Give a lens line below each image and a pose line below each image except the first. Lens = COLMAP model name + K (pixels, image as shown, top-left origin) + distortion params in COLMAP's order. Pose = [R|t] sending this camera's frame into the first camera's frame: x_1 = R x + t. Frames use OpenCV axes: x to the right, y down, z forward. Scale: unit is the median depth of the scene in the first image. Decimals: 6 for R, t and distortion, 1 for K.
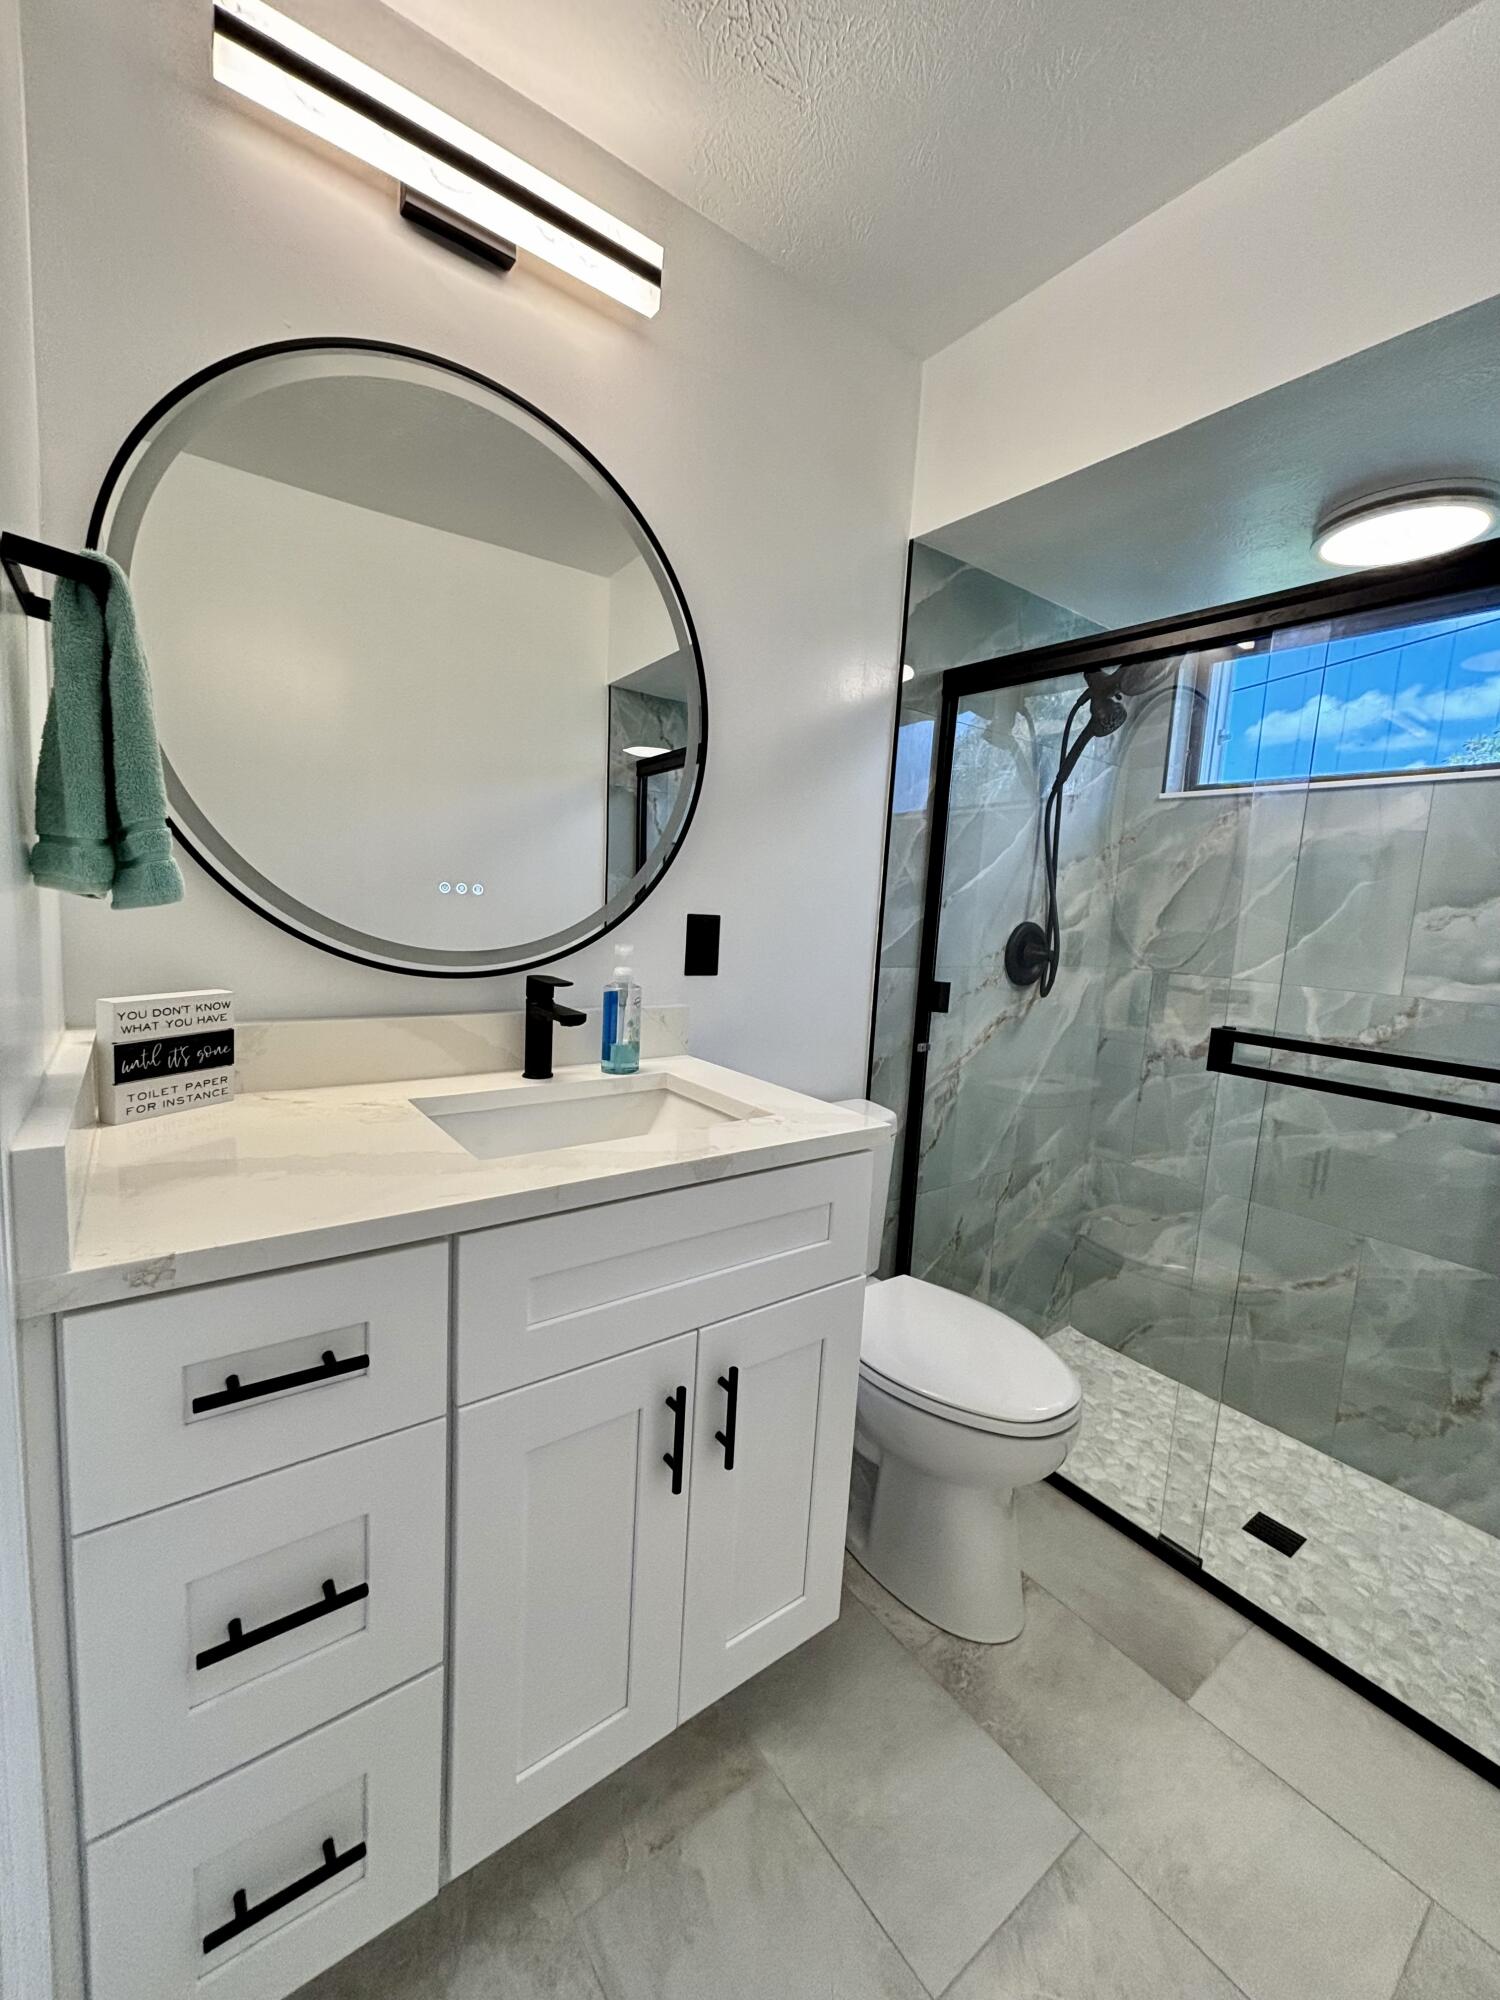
lens RADIAL K [[795.6, 0, 750.0], [0, 795.6, 1000.0], [0, 0, 1]] dist [-0.011126, 0.006541]
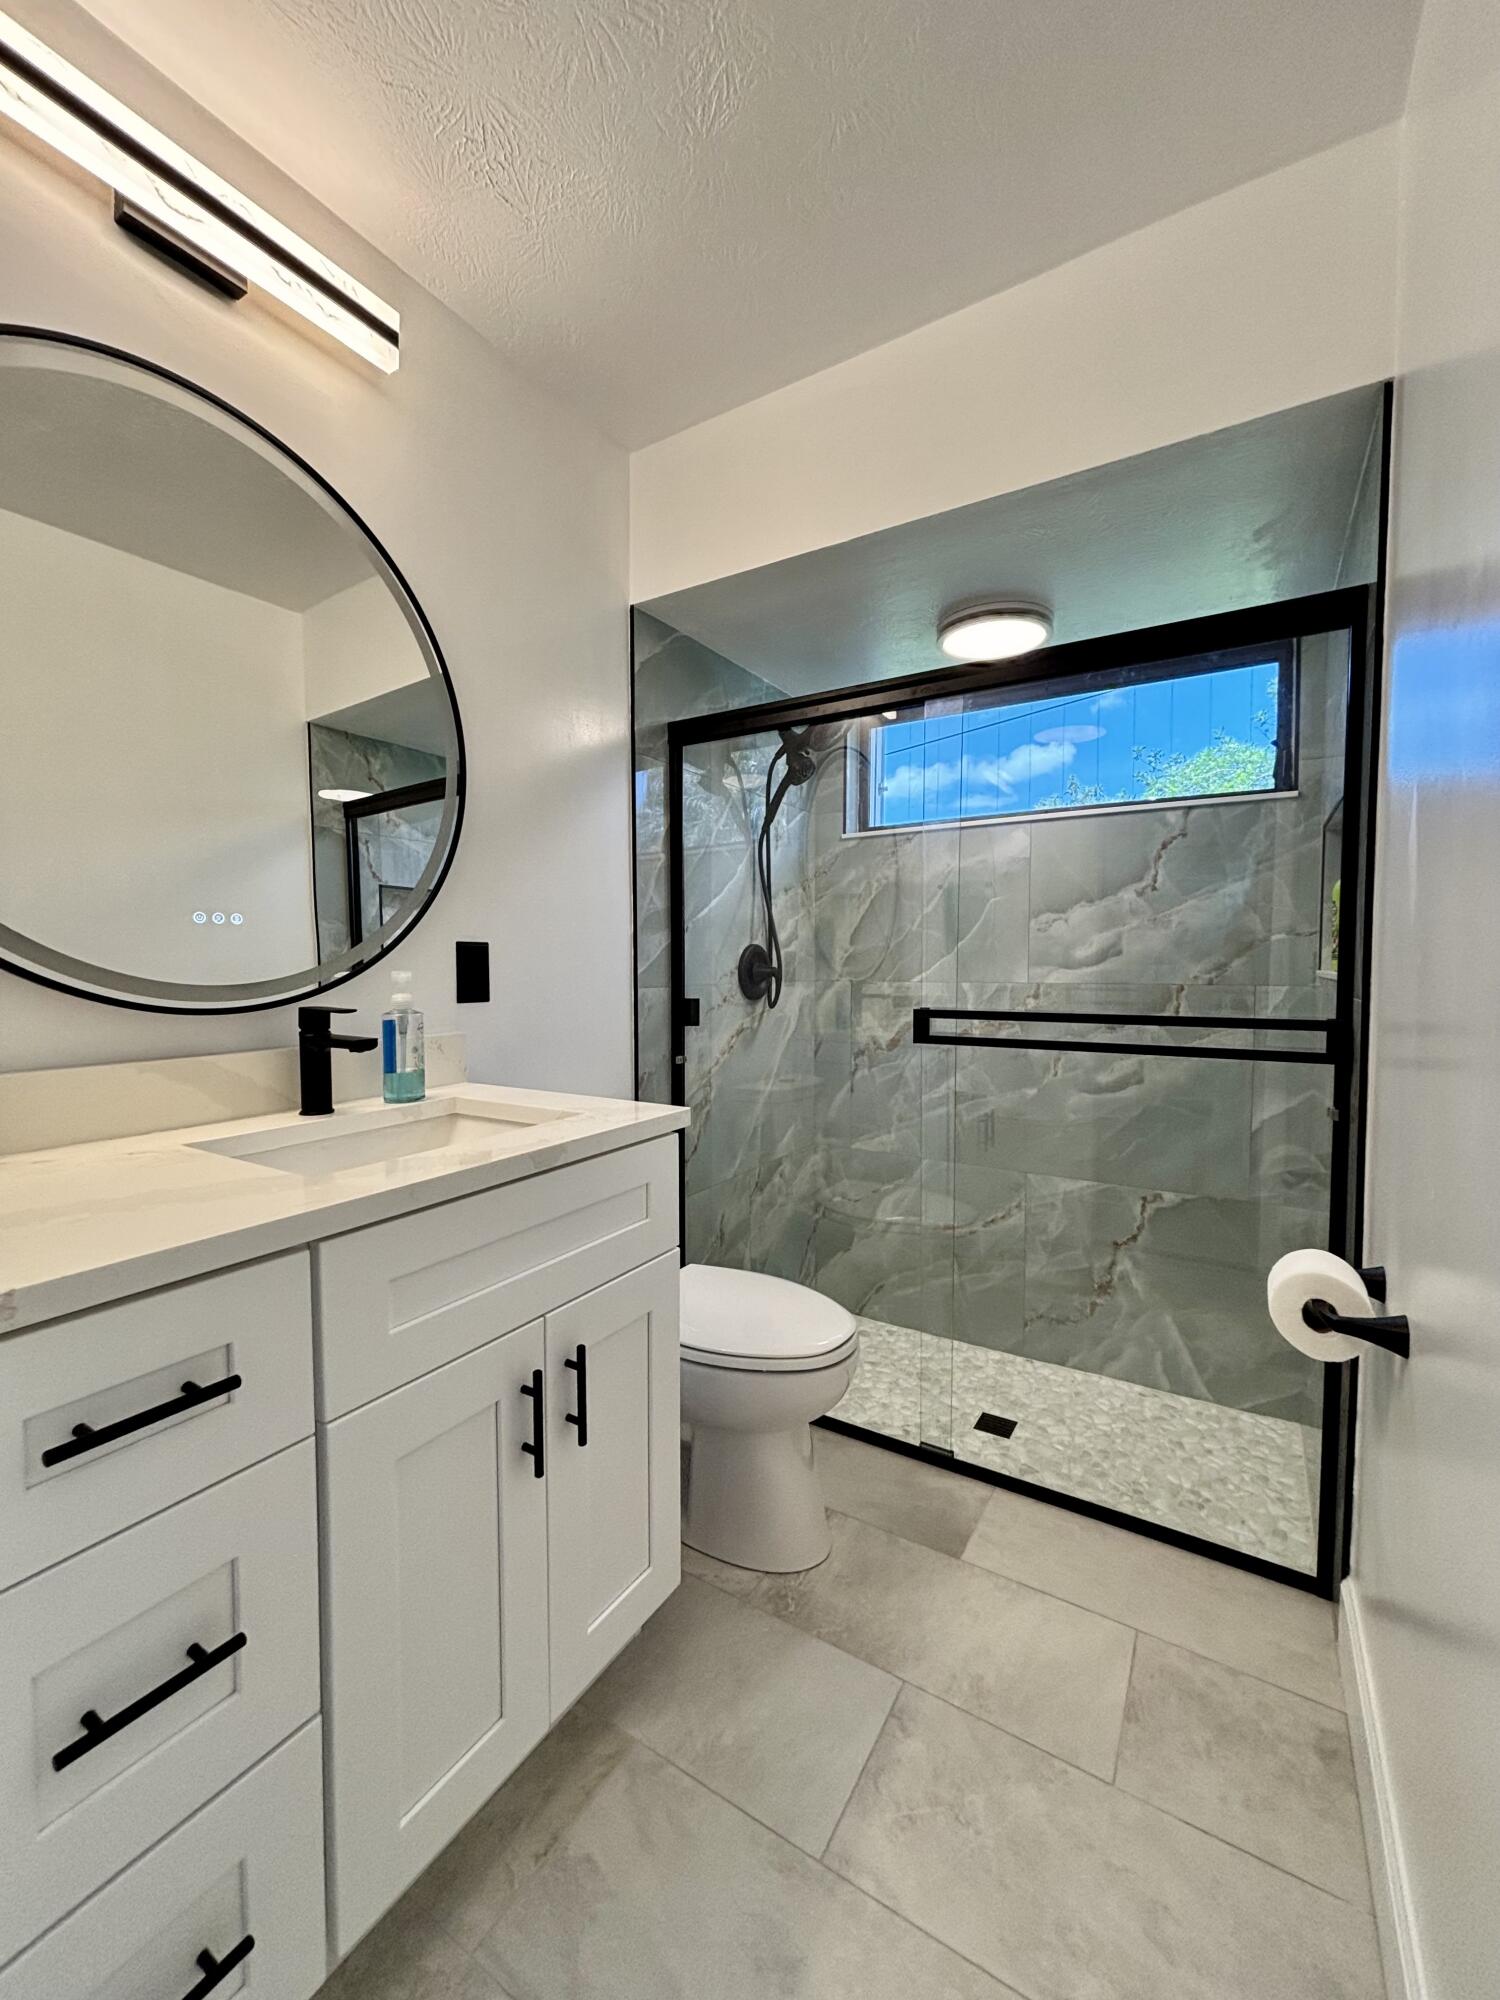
lens RADIAL K [[797.6, 0, 743.8], [0, 797.6, 1001.4], [0, 0, 1]] dist [-0.000981, -0.000743]
pose [[0.930330, -0.072145, 0.359558, -0.093473], [0.095329, 0.994329, -0.047145, 0.042599], [-0.354117, 0.078137, 0.931931, -0.060053]]
